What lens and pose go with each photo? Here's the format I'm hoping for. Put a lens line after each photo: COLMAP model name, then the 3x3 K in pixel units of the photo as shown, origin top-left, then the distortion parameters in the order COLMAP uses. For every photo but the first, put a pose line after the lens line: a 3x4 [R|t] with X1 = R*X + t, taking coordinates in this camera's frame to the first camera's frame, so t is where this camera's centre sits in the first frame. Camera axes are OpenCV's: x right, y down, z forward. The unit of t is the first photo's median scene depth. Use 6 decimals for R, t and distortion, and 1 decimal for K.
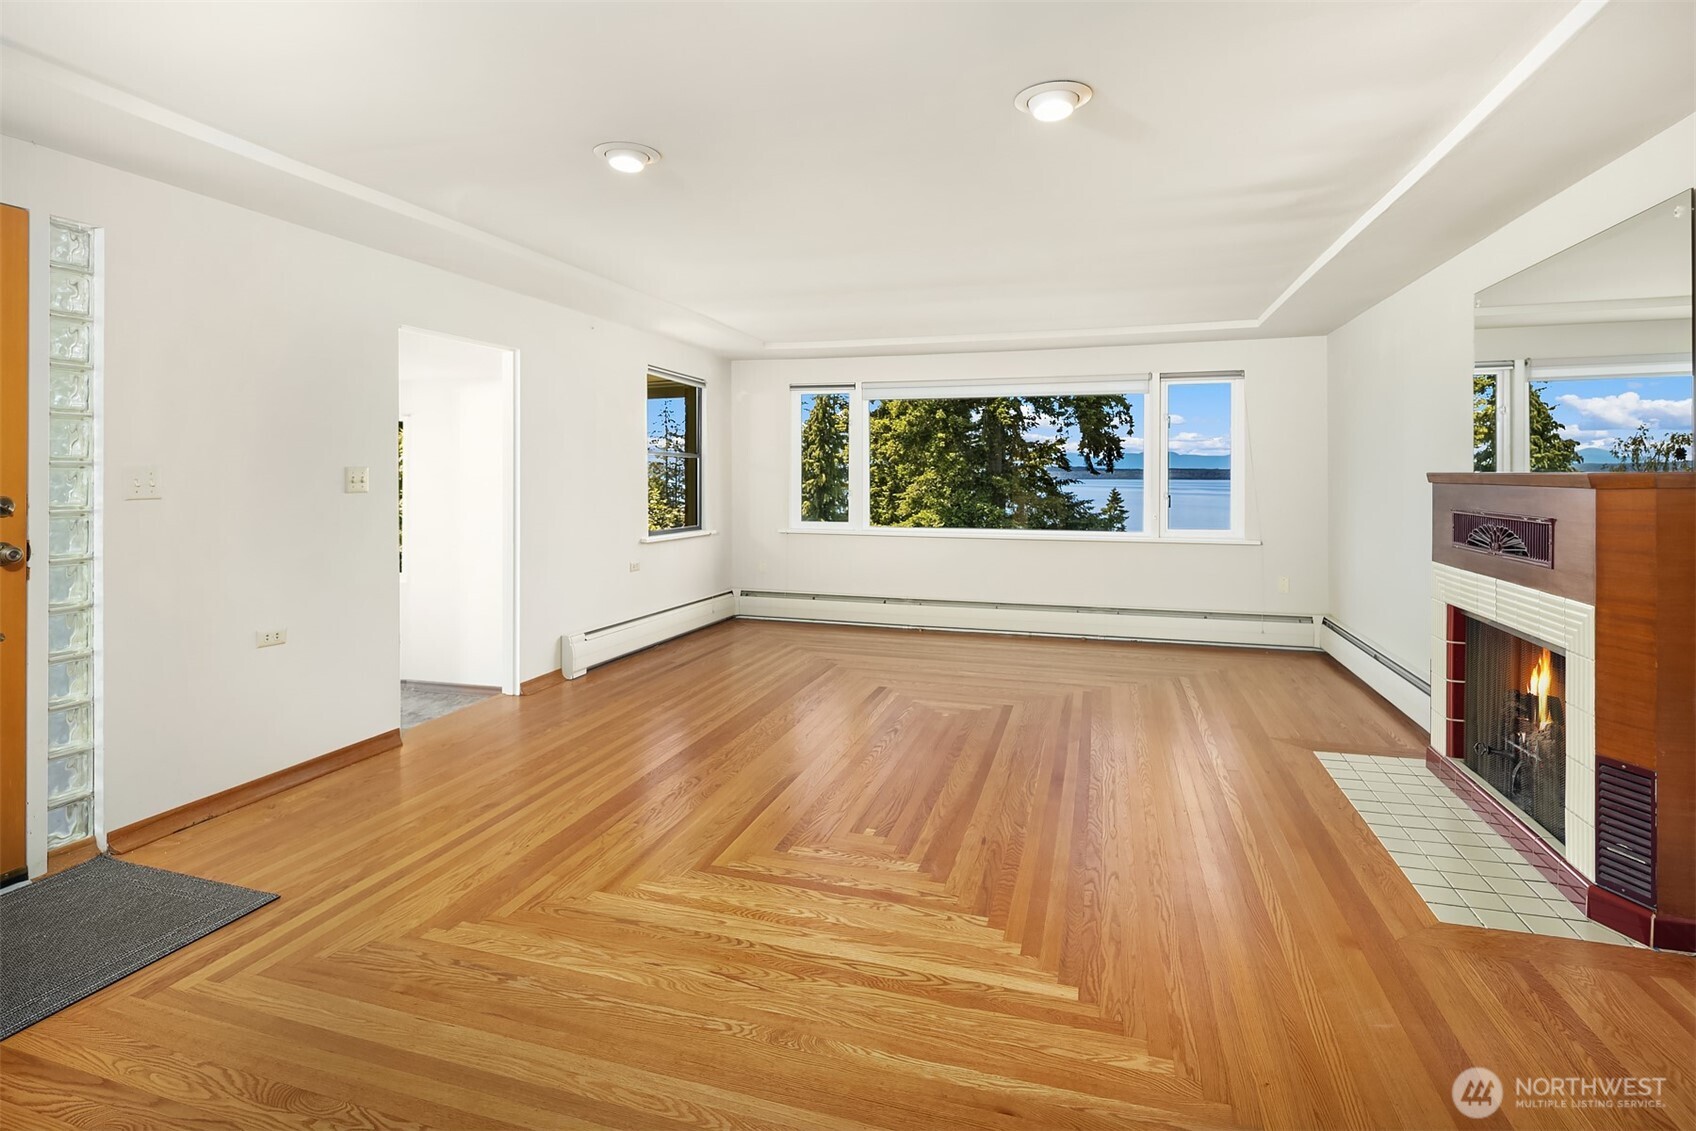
lens RADIAL K [[821.7, 0, 869.0], [0, 821.7, 481.6], [0, 0, 1]] dist [0.000589, -0.001995]
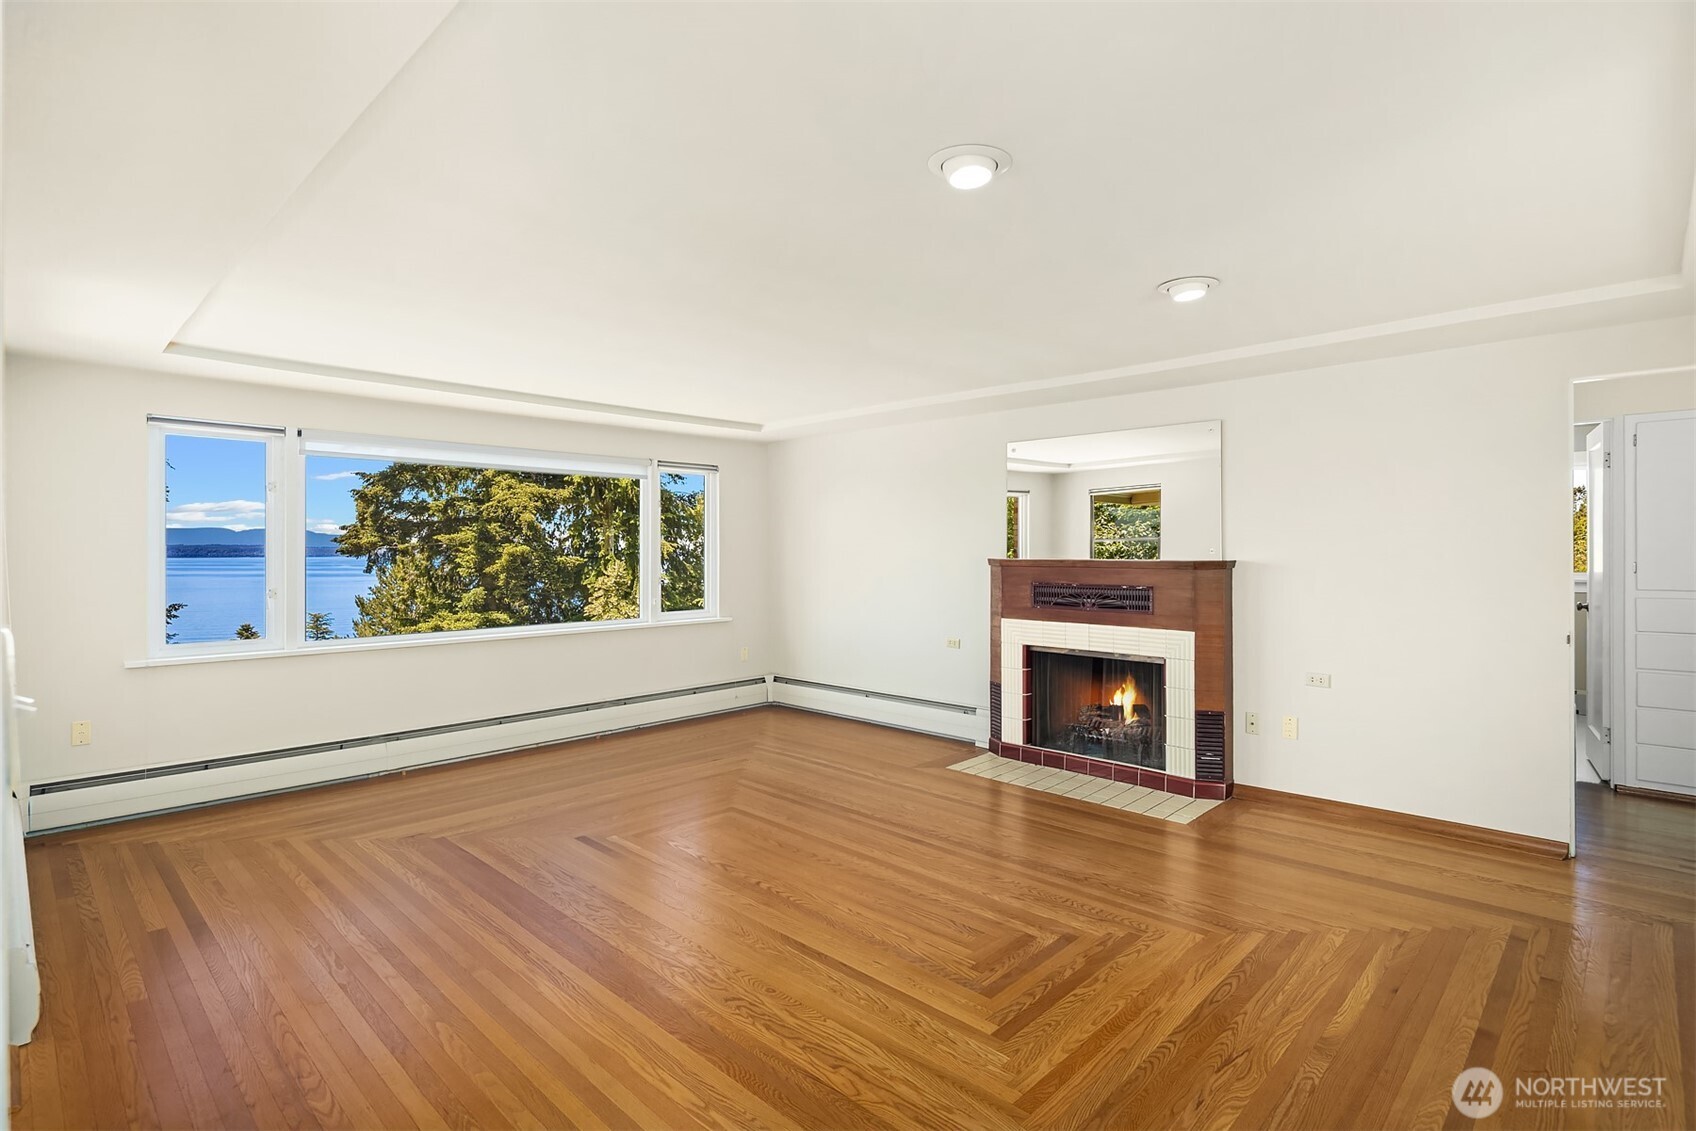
lens RADIAL K [[821.7, 0, 854.6], [0, 821.7, 550.4], [0, 0, 1]] dist [0.000589, -0.001995]
pose [[0.454582, -0.001824, 0.890703, -0.809453], [0.009569, 0.999950, -0.002836, -0.026842], [-0.890654, 0.009812, 0.454577, 0.586140]]
